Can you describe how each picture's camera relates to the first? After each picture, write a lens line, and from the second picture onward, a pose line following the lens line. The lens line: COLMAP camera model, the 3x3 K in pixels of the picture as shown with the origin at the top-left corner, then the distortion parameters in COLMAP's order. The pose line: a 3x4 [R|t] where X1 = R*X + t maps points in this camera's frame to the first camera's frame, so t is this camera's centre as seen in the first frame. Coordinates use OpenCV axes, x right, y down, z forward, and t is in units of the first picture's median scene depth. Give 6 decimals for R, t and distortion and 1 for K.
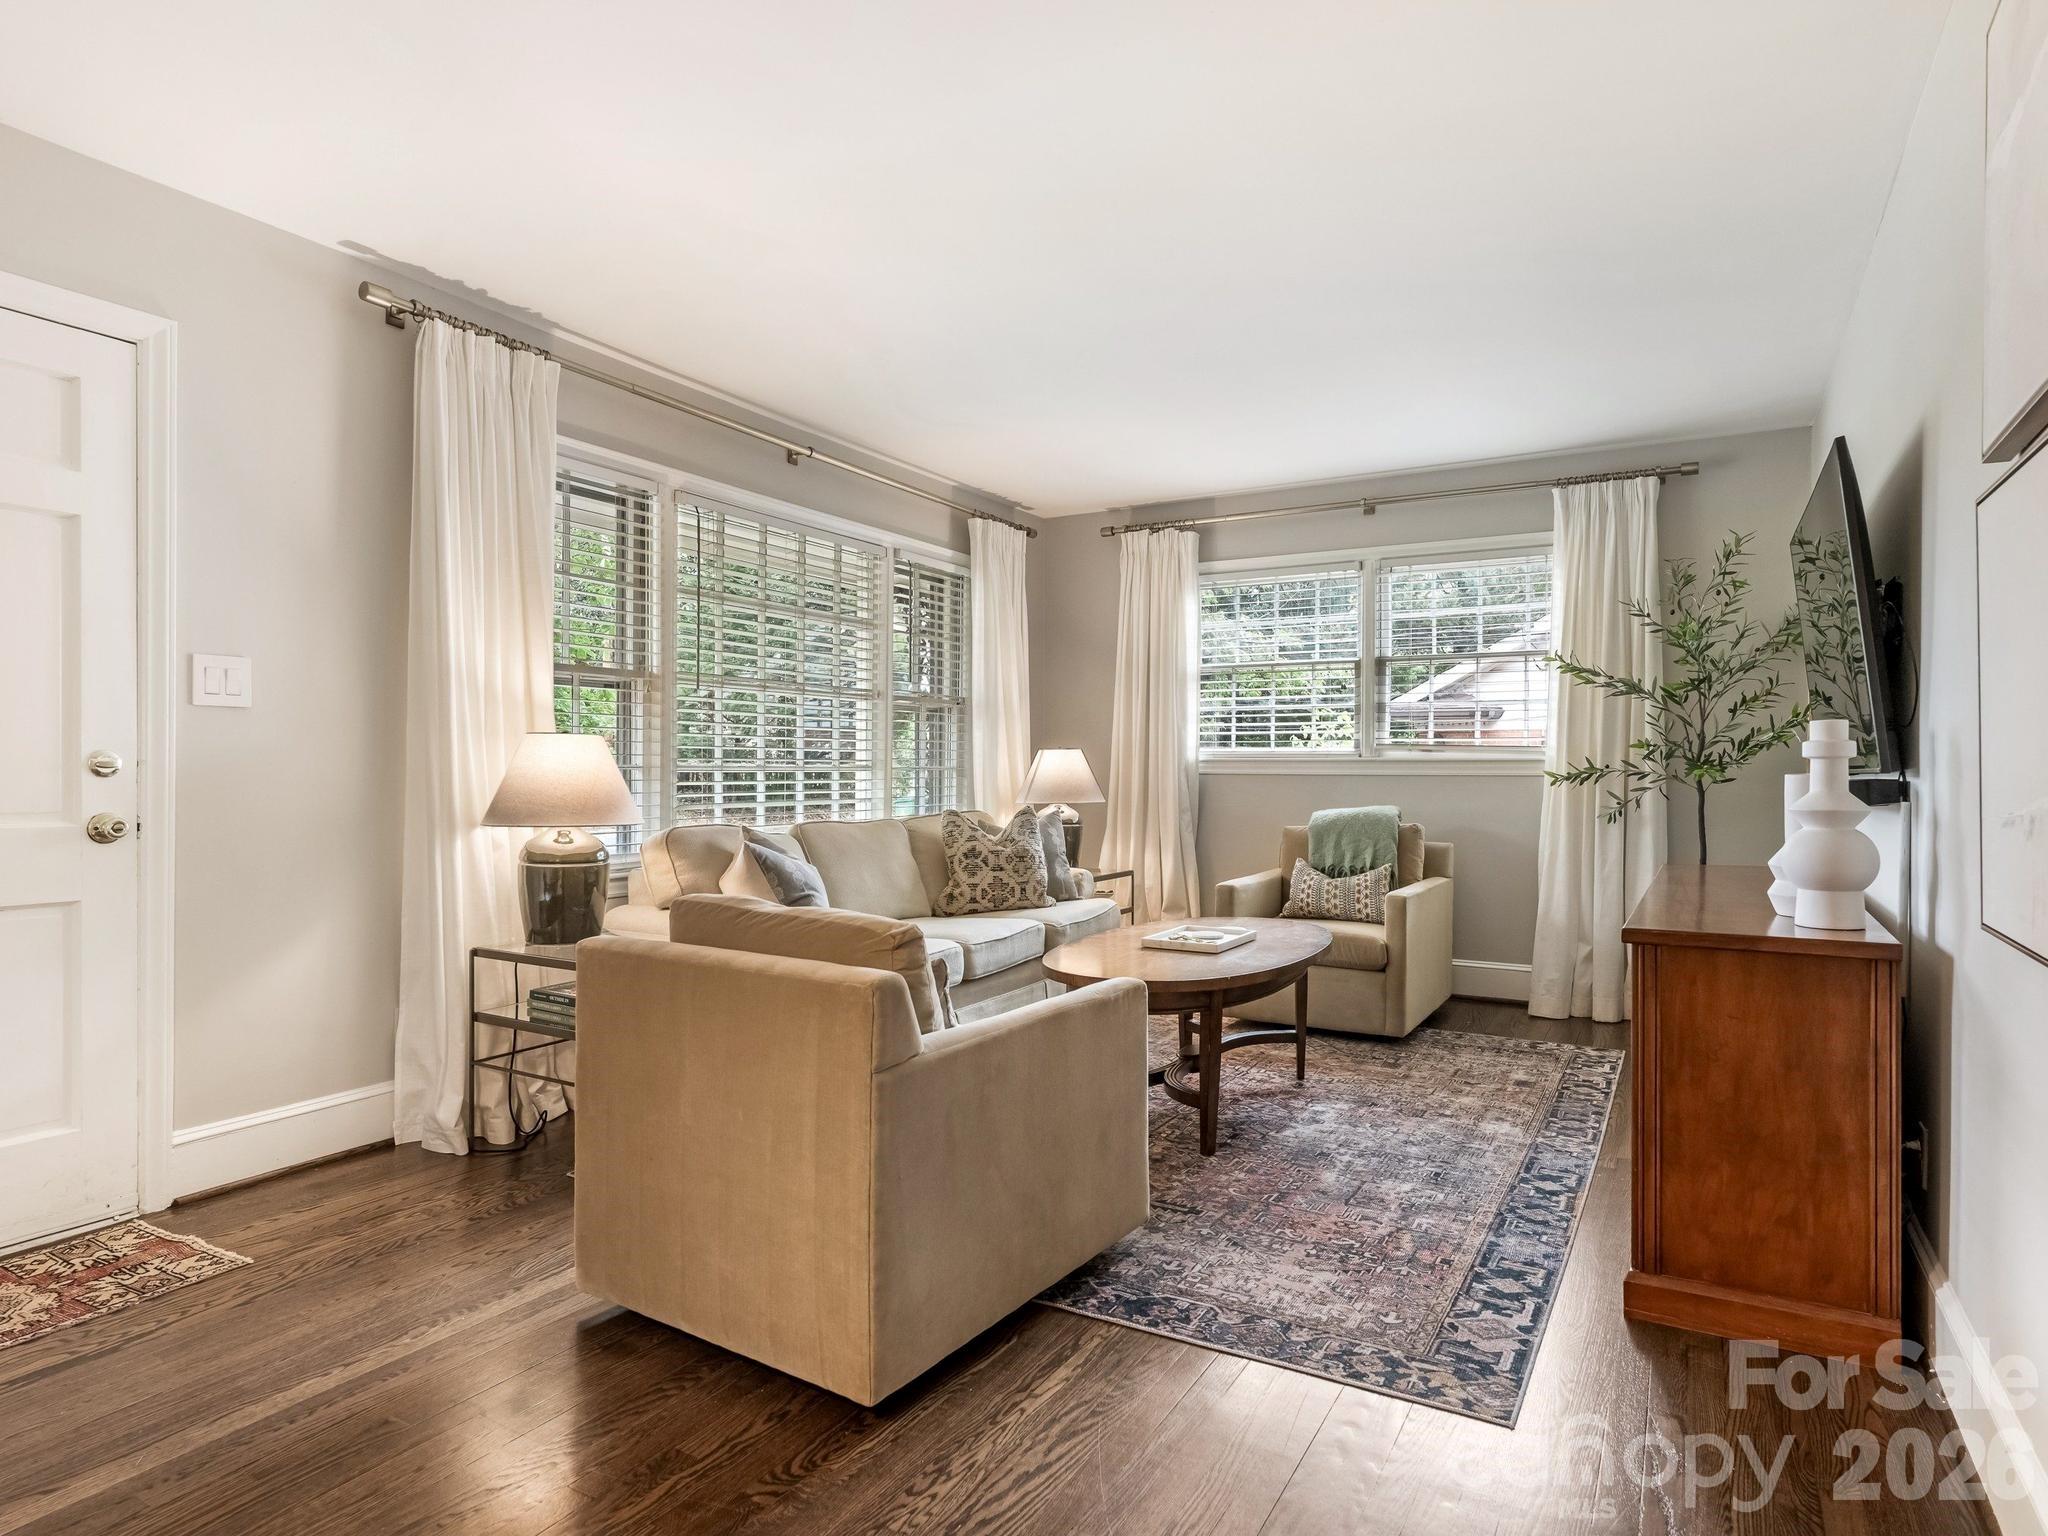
lens RADIAL K [[1129.2, 0, 1026.8], [0, 1129.2, 774.6], [0, 0, 1]] dist [-0.000315, 0.000354]
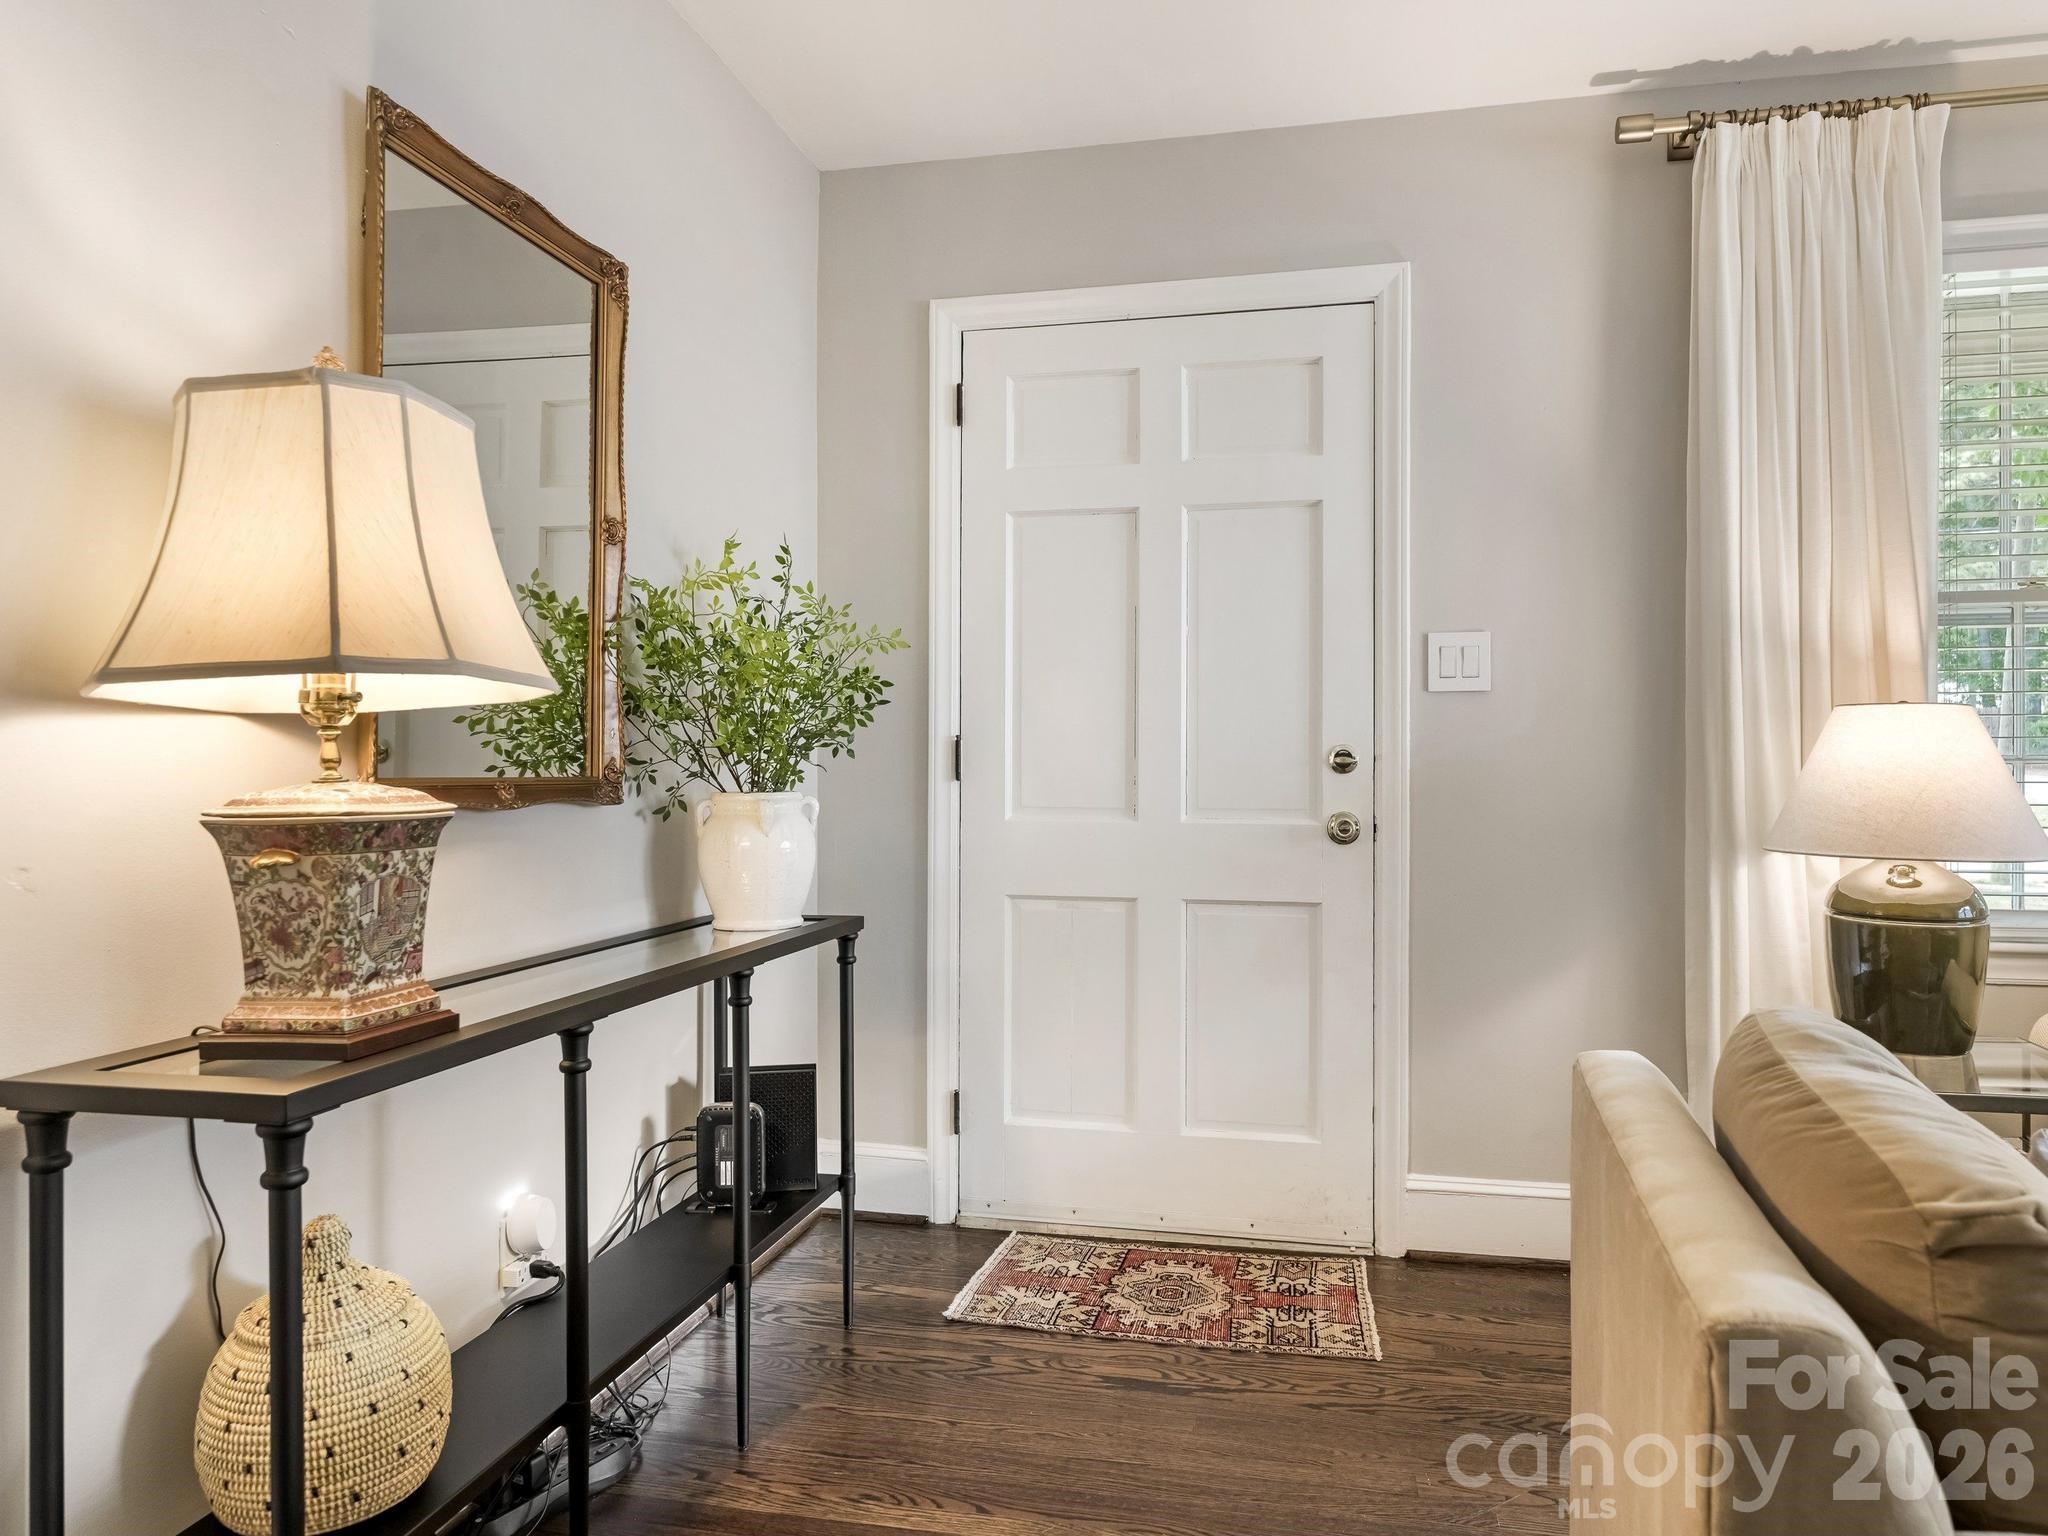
lens RADIAL K [[1308.0, 0, 1028.6], [0, 1308.0, 759.8], [0, 0, 1]] dist [0.001637, -0.002070]
pose [[0.325960, -0.005536, -0.945367, 0.124243], [-0.003189, 0.999971, -0.006956, -0.000811], [0.945378, 0.005282, 0.325933, 0.392717]]
